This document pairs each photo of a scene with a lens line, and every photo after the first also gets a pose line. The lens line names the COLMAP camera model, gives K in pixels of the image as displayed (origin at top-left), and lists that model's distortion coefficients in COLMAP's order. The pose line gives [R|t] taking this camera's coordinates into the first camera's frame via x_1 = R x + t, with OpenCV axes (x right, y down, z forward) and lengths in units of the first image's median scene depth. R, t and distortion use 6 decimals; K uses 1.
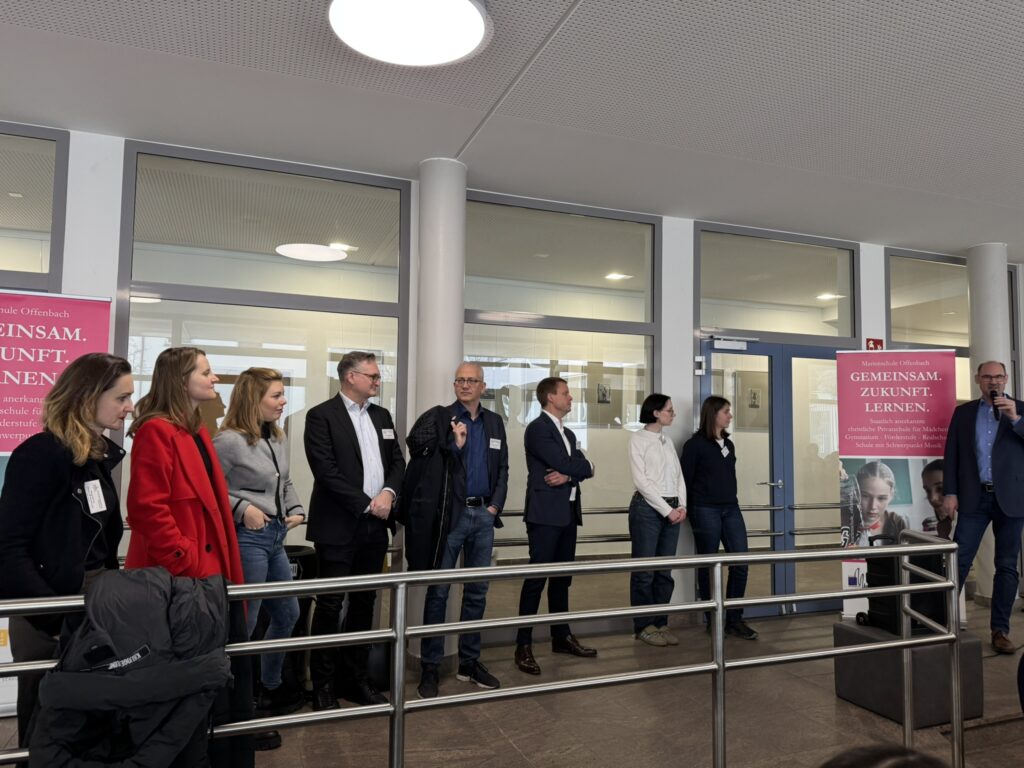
lens RADIAL K [[722.0, 0, 512.0], [0, 722.0, 384.0], [0, 0, 1]] dist [0.052561, -0.086418]
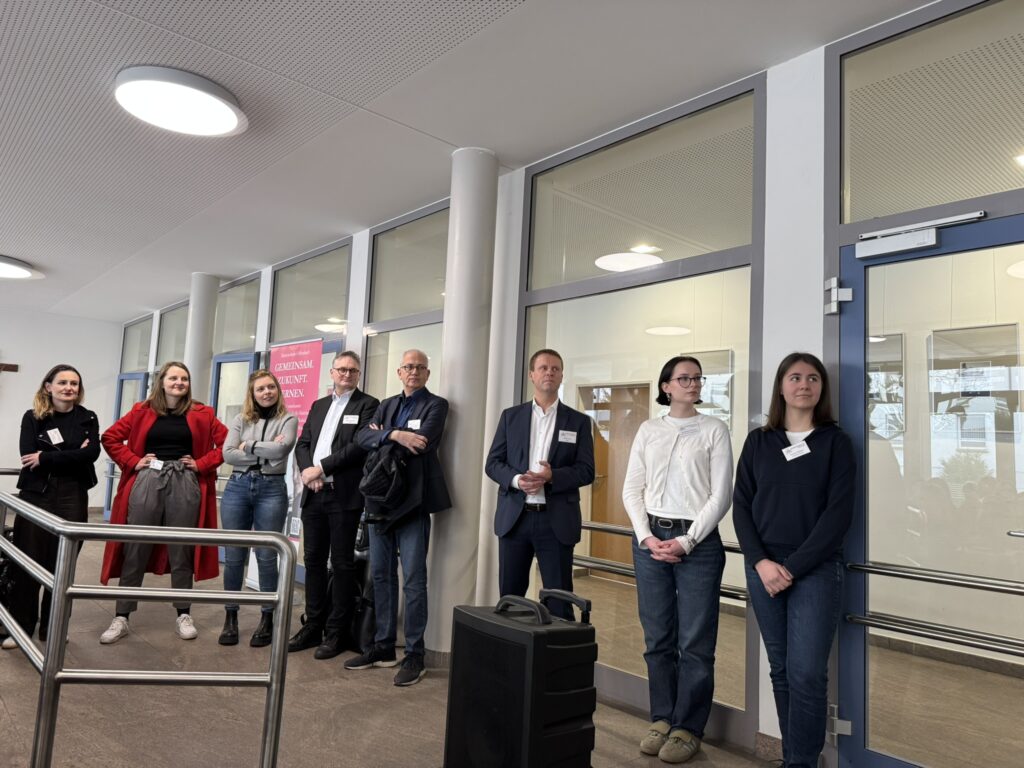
lens RADIAL K [[722.0, 0, 512.0], [0, 722.0, 384.0], [0, 0, 1]] dist [0.052561, -0.086418]
pose [[0.344612, -0.092771, -0.934150, 0.895942], [0.024375, 0.995654, -0.089887, 0.110793], [0.938429, 0.008206, 0.345375, 0.769216]]
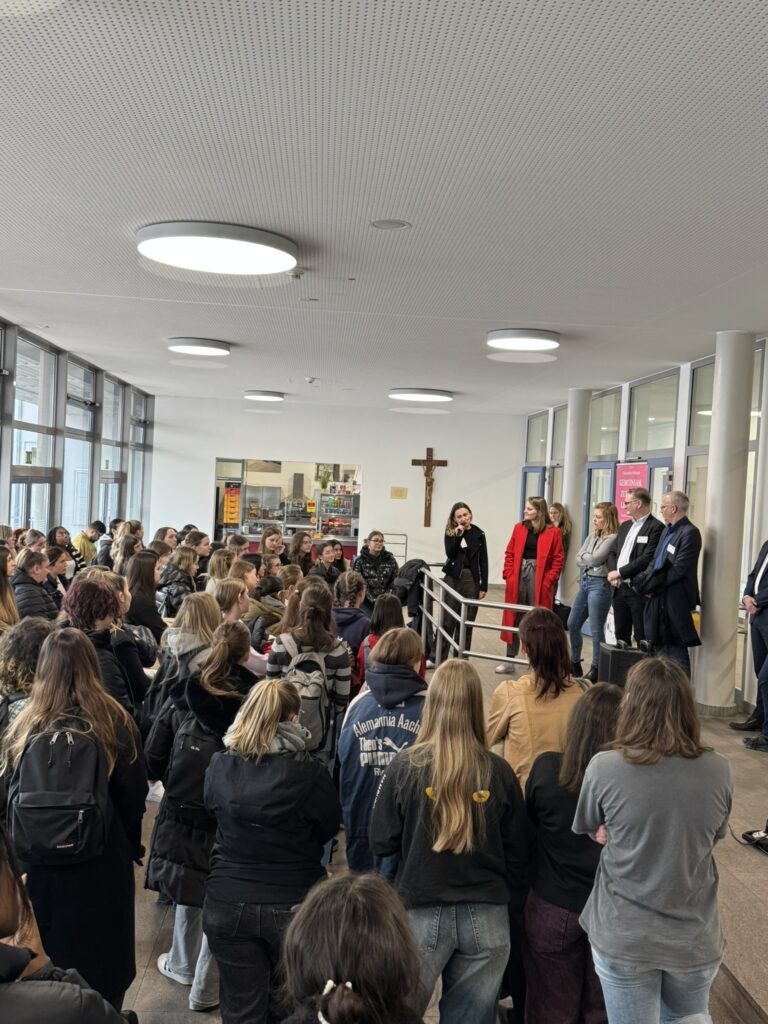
lens RADIAL K [[1015.1, 0, 384.0], [0, 1015.1, 512.0], [0, 0, 1]] dist [0.050260, 0.003077]
pose [[-0.307859, 0.000117, -0.951432, 1.940374], [0.019121, 0.999799, -0.006064, 0.011606], [0.951240, -0.020059, -0.307799, 1.043913]]
